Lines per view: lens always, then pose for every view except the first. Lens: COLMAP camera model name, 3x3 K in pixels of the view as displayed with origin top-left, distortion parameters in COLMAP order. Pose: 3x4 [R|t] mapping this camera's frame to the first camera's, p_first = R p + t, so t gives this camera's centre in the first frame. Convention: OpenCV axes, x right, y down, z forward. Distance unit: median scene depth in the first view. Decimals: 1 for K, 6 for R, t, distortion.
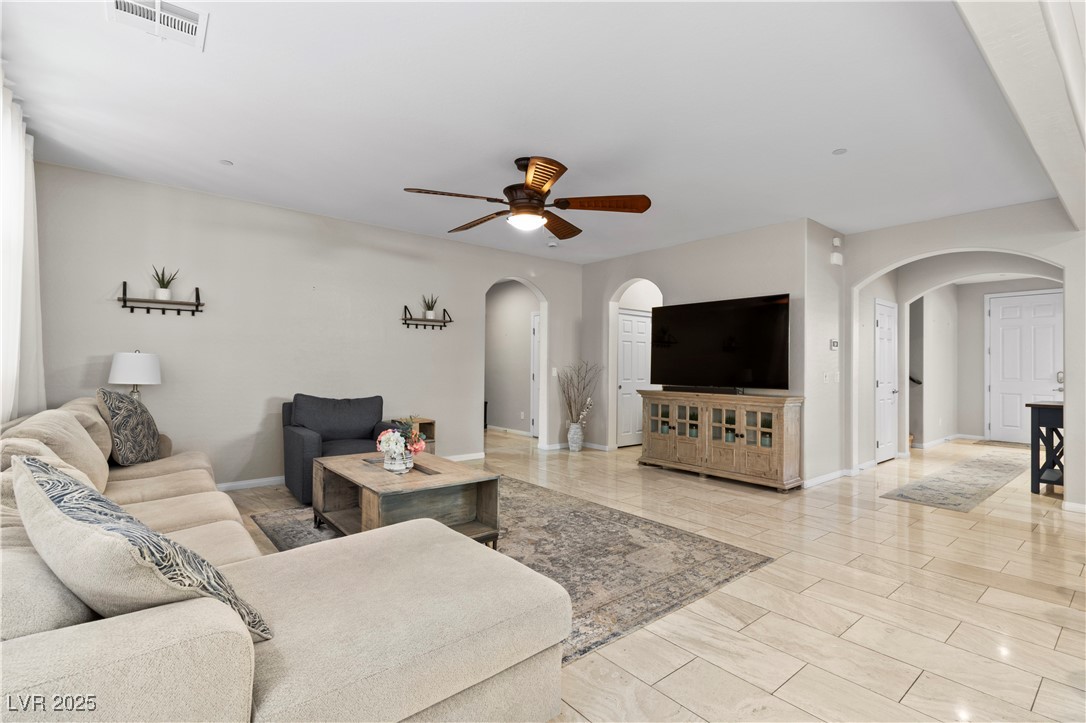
lens RADIAL K [[507.4, 0, 545.9], [0, 507.4, 365.0], [0, 0, 1]] dist [0.003284, 0.000233]
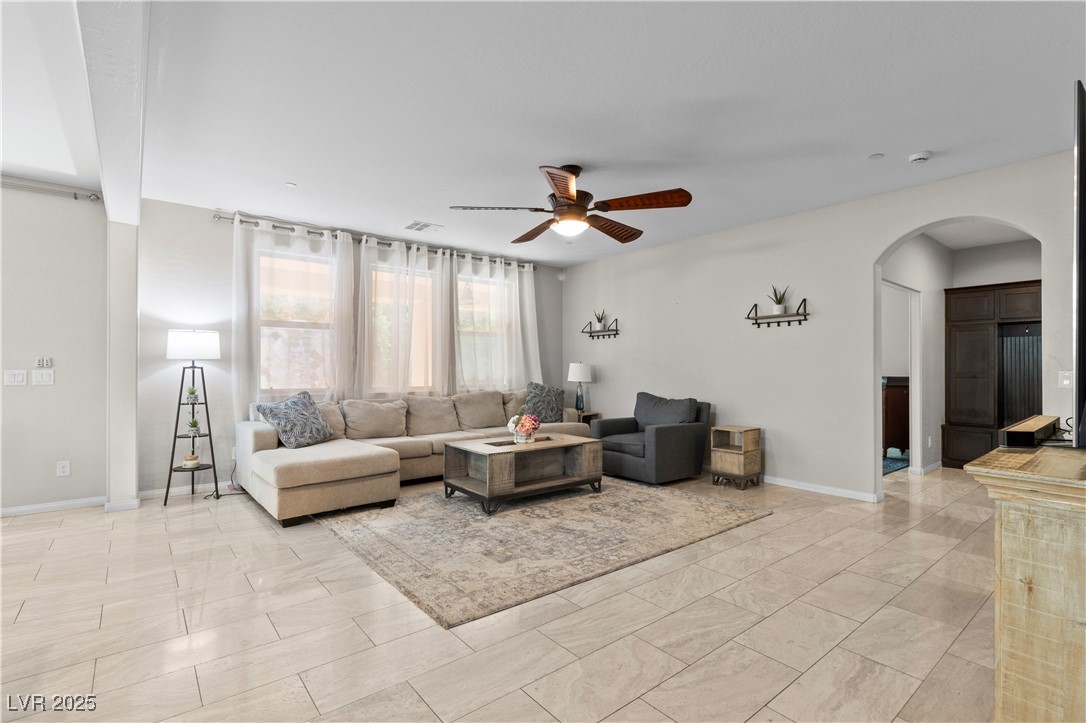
lens RADIAL K [[507.4, 0, 546.3], [0, 507.4, 365.7], [0, 0, 1]] dist [0.003284, 0.000233]
pose [[-0.016740, -0.009219, -0.999817, 1.002215], [0.011283, 0.999892, -0.009409, 0.000211], [0.999796, -0.011438, -0.016634, 0.964372]]
